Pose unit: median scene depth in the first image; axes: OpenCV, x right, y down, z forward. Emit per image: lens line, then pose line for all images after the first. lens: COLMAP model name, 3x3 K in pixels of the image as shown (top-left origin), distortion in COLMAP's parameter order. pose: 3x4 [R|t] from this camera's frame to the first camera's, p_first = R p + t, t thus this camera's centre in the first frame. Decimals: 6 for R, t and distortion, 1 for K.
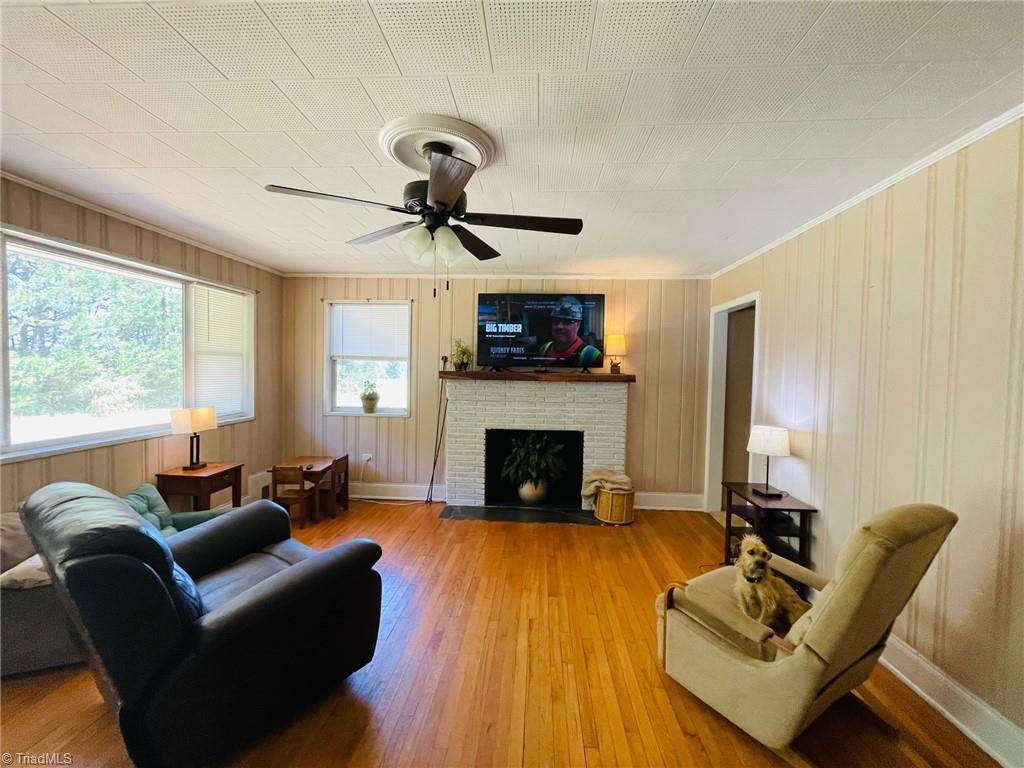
lens RADIAL K [[416.3, 0, 513.0], [0, 416.3, 383.3], [0, 0, 1]] dist [0.003342, 0.000300]
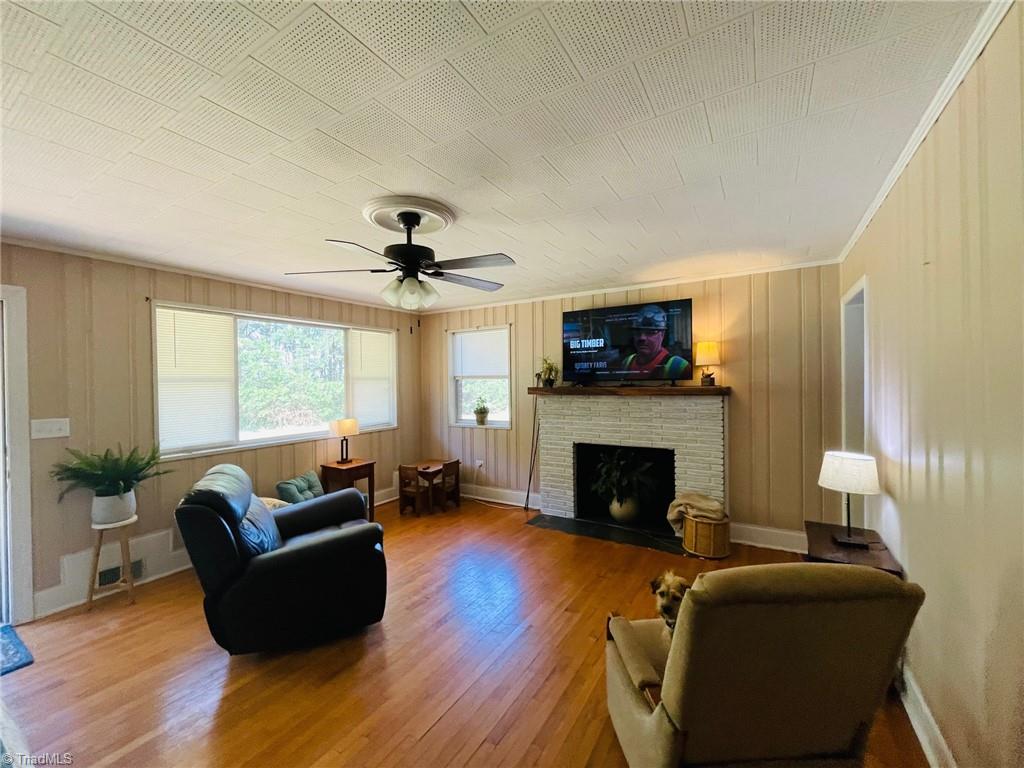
lens RADIAL K [[416.3, 0, 513.3], [0, 416.3, 384.1], [0, 0, 1]] dist [0.003342, 0.000300]
pose [[0.884587, -0.026056, -0.465646, 0.292028], [0.014187, 0.999479, -0.028977, -0.007450], [0.466159, 0.019027, 0.884496, 0.022332]]
